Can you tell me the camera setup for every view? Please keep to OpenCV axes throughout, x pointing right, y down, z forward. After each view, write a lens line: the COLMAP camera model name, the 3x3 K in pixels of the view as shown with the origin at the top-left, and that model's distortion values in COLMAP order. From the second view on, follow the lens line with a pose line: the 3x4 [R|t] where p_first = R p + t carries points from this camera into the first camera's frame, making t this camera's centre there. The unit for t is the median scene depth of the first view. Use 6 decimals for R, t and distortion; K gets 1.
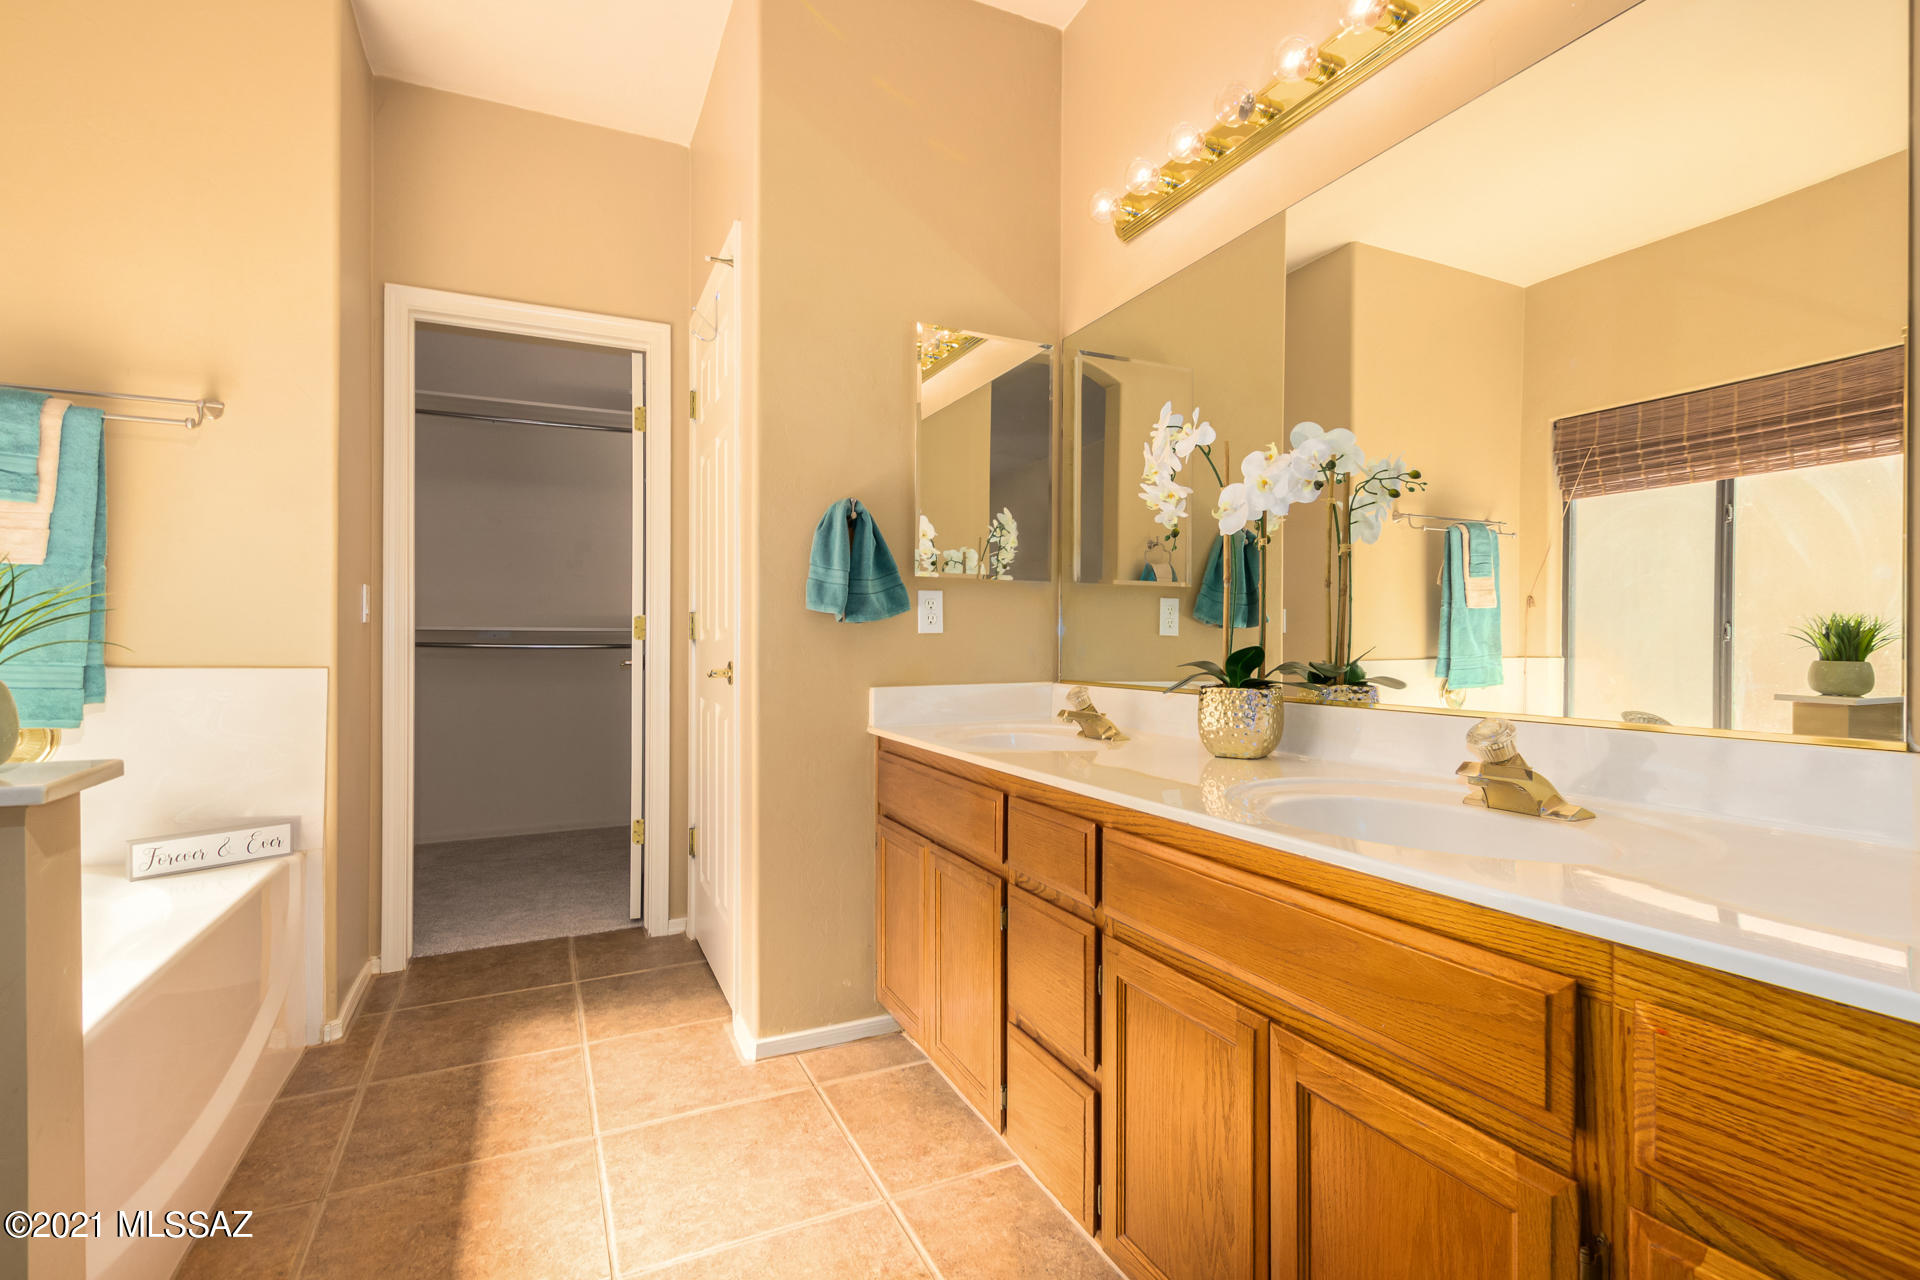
lens RADIAL K [[927.7, 0, 957.9], [0, 927.7, 640.6], [0, 0, 1]] dist [0.017903, -0.004333]
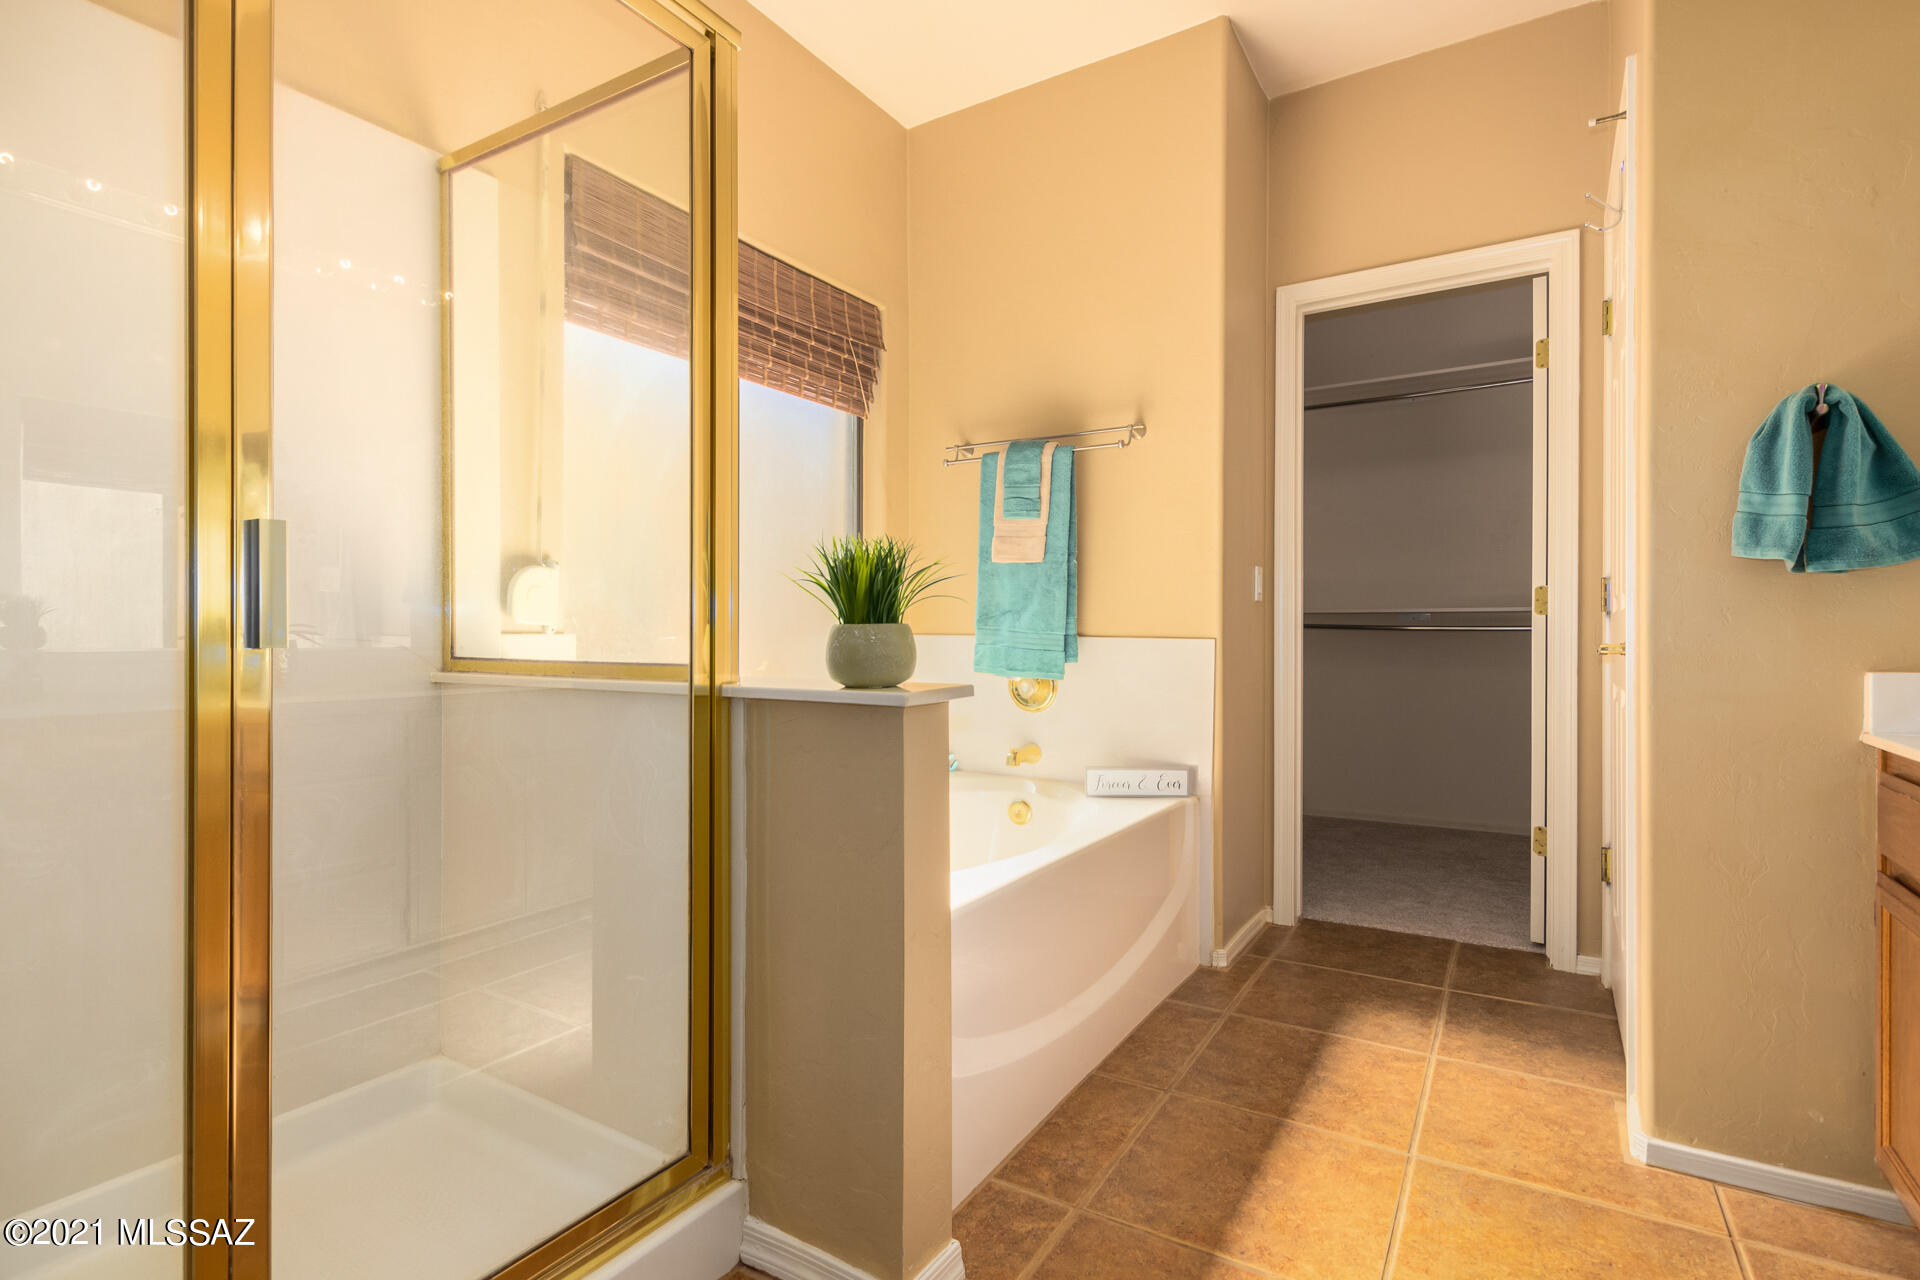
lens RADIAL K [[927.7, 0, 955.2], [0, 927.7, 636.9], [0, 0, 1]] dist [0.017903, -0.004333]
pose [[0.547132, 0.003072, -0.837041, 0.106340], [-0.003934, 0.999992, 0.001098, 0.027684], [0.837037, 0.002693, 0.547140, 0.117892]]
